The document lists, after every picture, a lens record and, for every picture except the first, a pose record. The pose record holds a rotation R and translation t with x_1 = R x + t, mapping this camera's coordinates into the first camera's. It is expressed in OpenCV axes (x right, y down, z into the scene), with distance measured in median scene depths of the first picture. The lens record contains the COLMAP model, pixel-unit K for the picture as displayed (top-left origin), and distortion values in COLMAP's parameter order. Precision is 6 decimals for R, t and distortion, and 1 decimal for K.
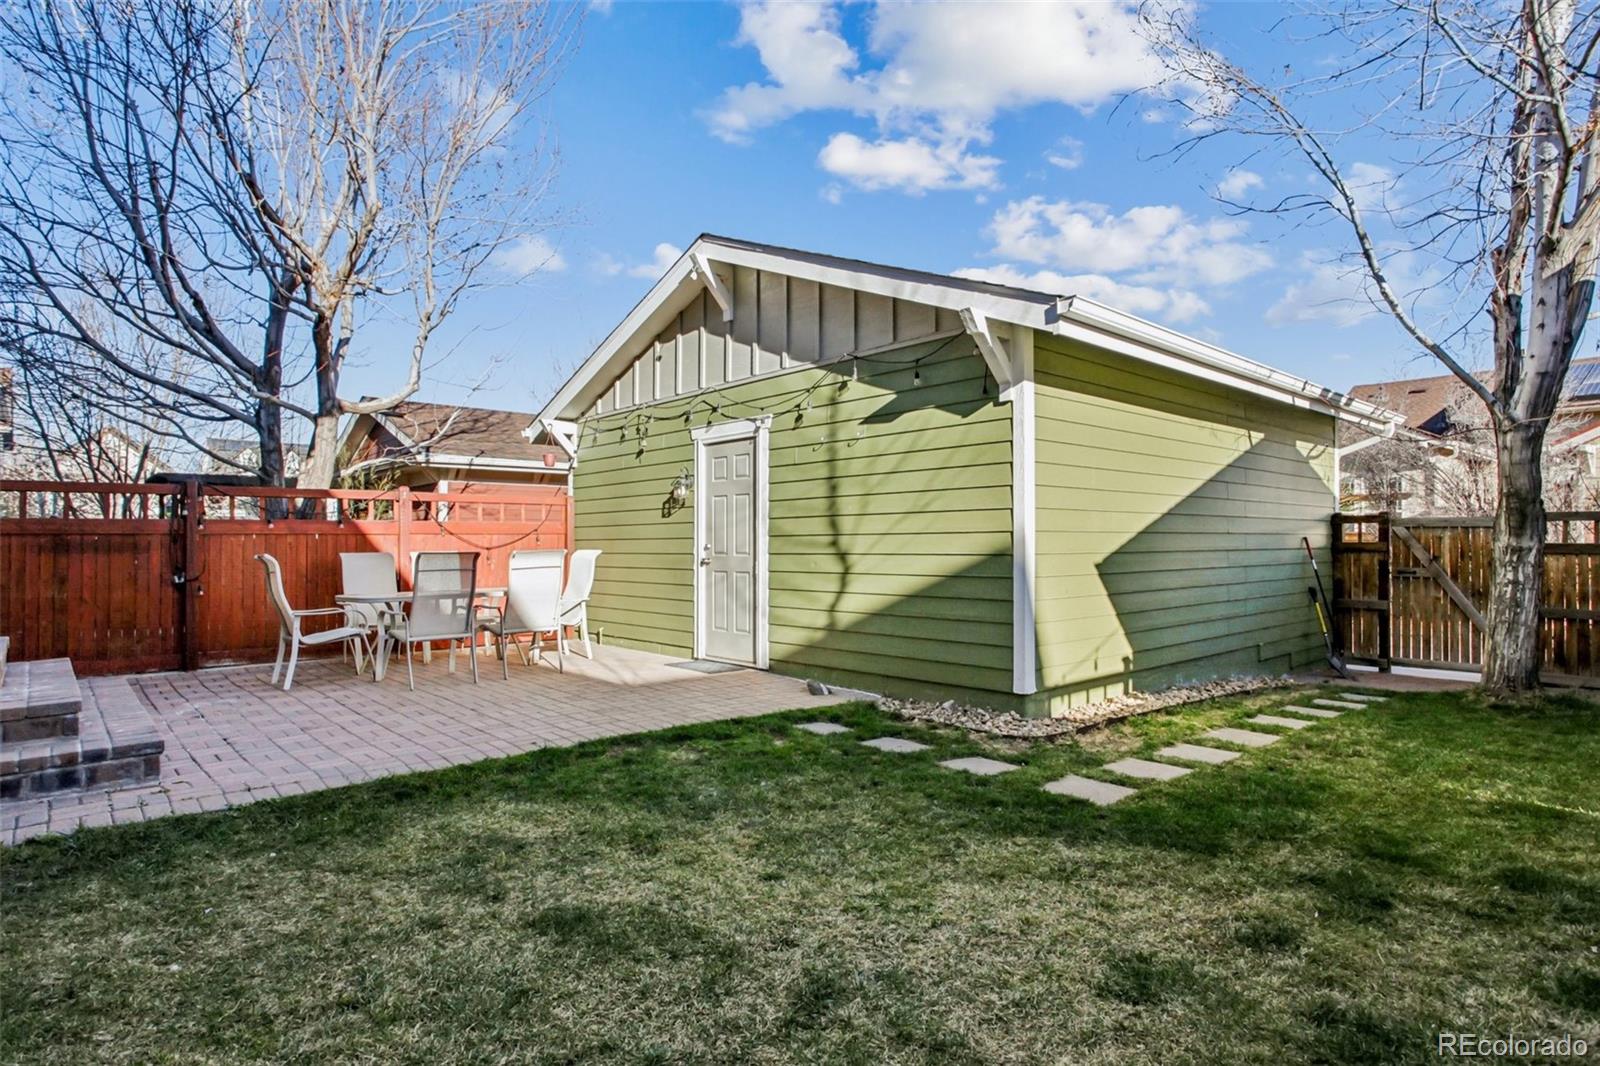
lens RADIAL K [[859.6, 0, 799.2], [0, 859.6, 528.9], [0, 0, 1]] dist [0.000366, 0.002890]
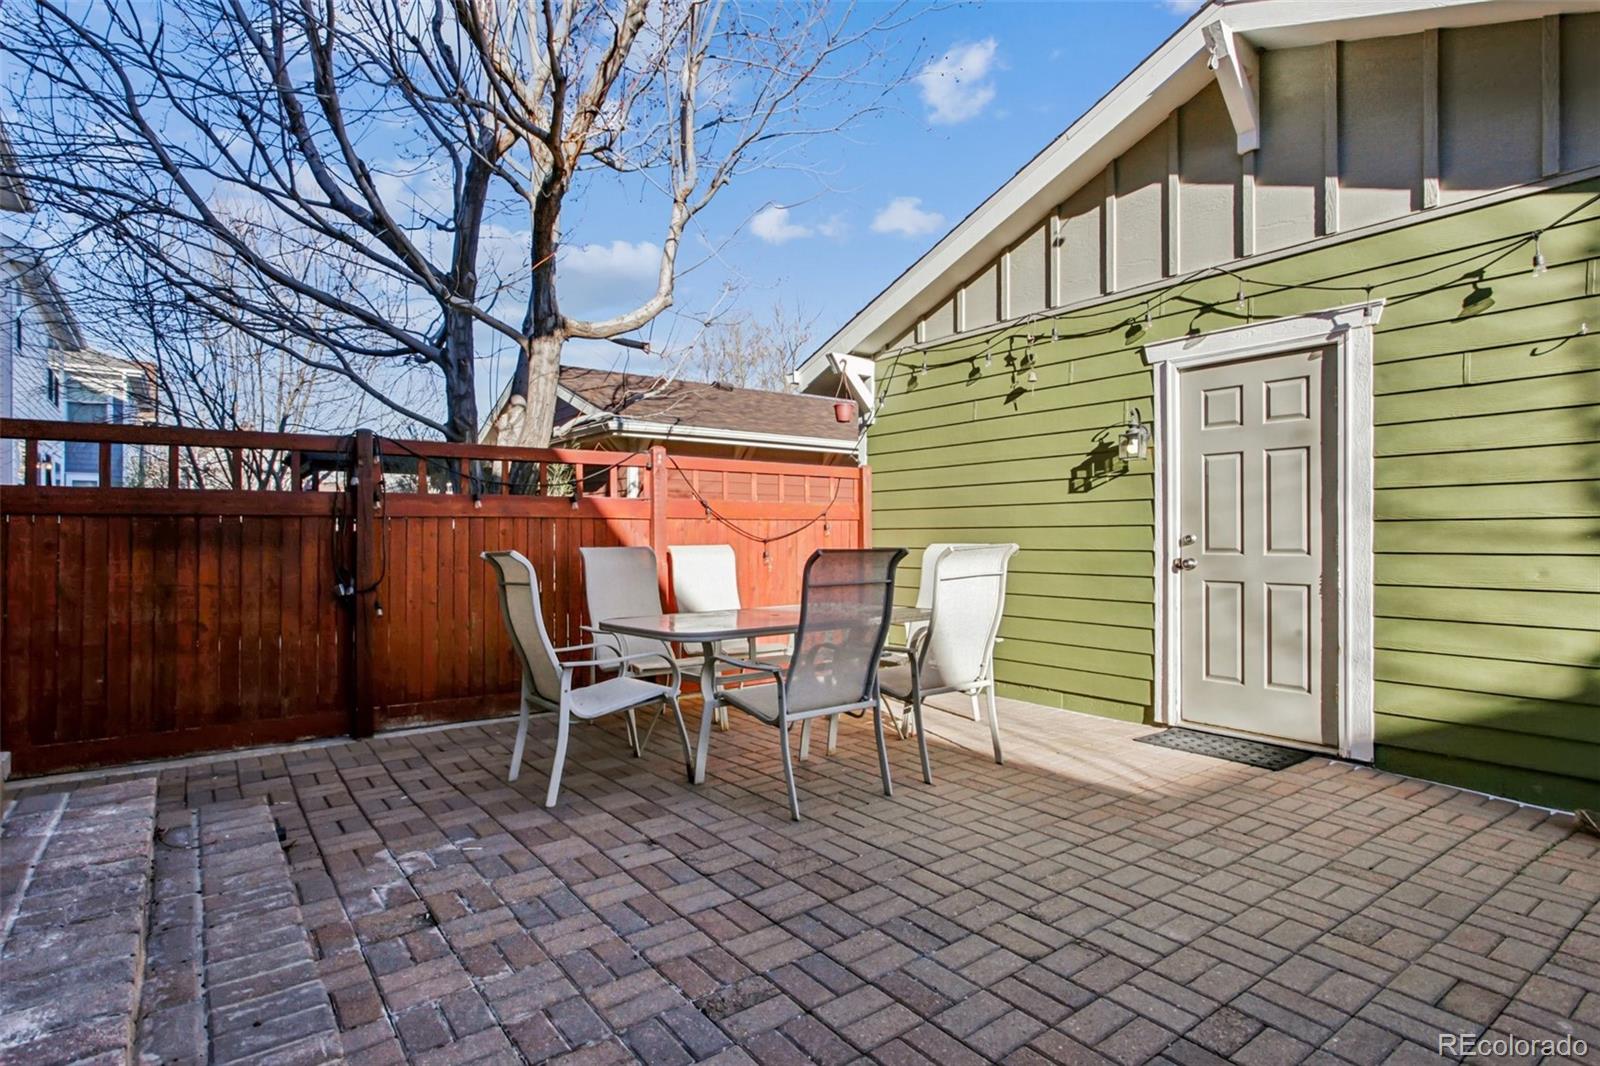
lens RADIAL K [[815.4, 0, 802.7], [0, 815.4, 531.4], [0, 0, 1]] dist [-0.025458, 0.004525]
pose [[0.997476, 0.003318, -0.070926, -0.313401], [-0.002513, 0.999931, 0.011441, 0.008478], [0.070959, -0.011233, 0.997416, 0.395200]]
